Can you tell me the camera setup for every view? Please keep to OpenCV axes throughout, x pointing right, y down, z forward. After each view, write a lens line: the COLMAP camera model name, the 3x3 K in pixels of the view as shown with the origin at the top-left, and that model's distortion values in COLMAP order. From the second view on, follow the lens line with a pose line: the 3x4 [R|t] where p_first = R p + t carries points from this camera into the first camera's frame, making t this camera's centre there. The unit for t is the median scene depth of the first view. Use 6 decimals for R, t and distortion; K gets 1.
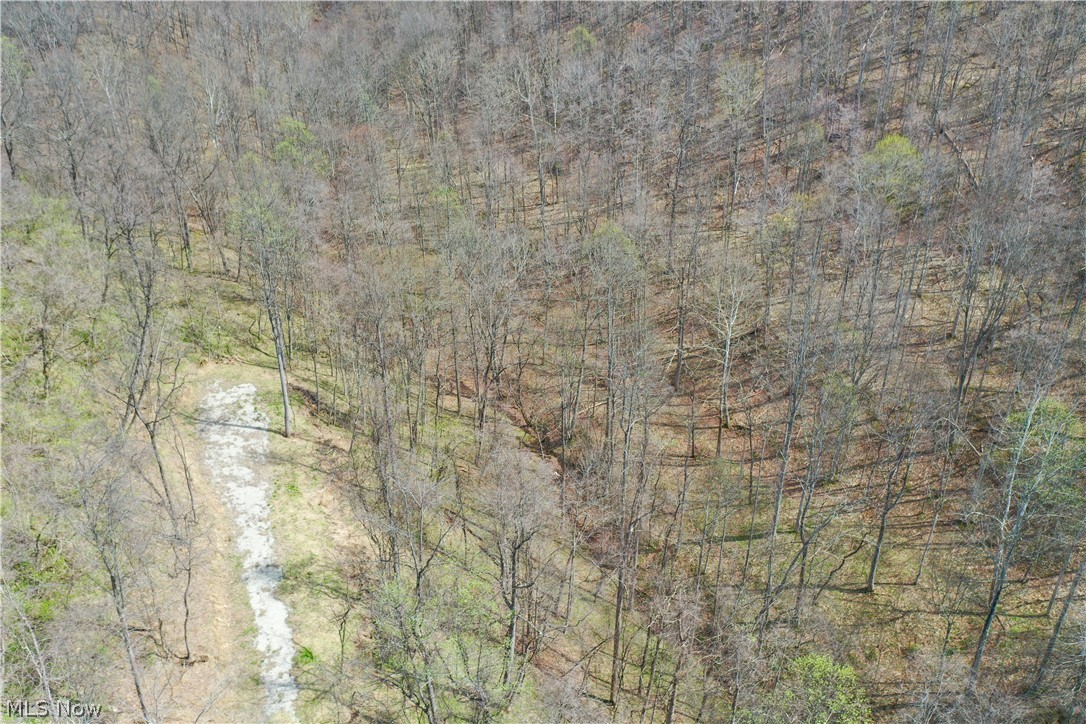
lens RADIAL K [[859.4, 0, 543.0], [0, 859.4, 362.0], [0, 0, 1]] dist [0.001167, -0.003151]
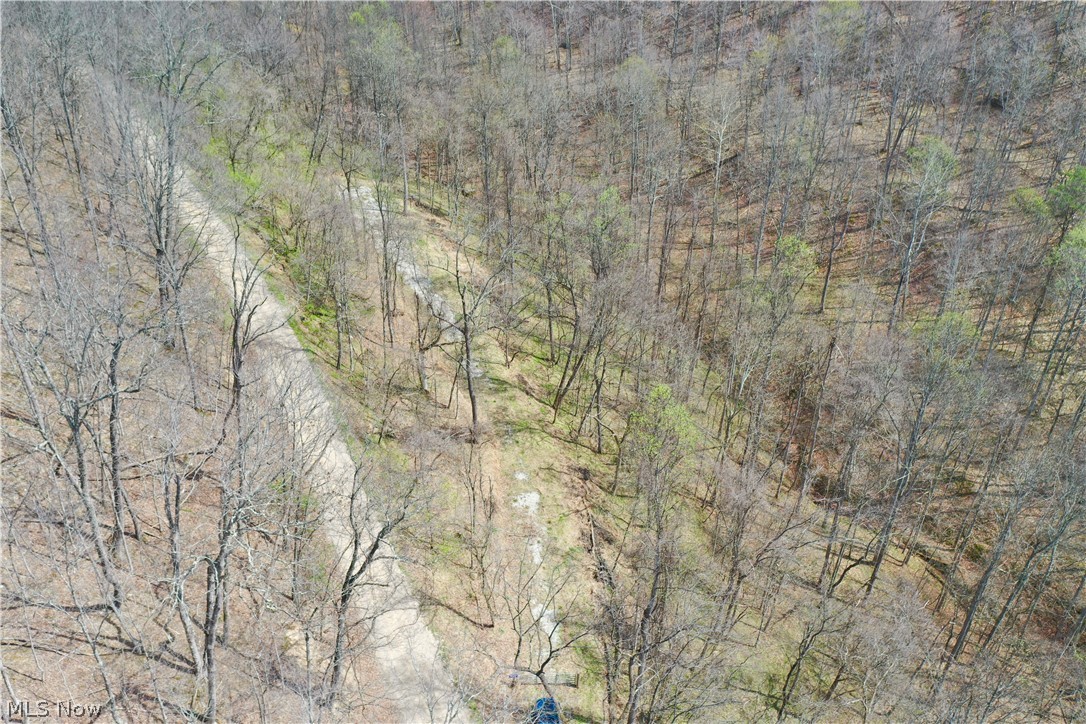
lens RADIAL K [[863.3, 0, 548.1], [0, 863.3, 358.4], [0, 0, 1]] dist [0.001531, 0.002079]
pose [[0.998754, -0.027953, 0.041345, -0.103032], [0.024773, 0.996837, 0.075511, 0.166973], [-0.043325, -0.074392, 0.996287, -0.317790]]
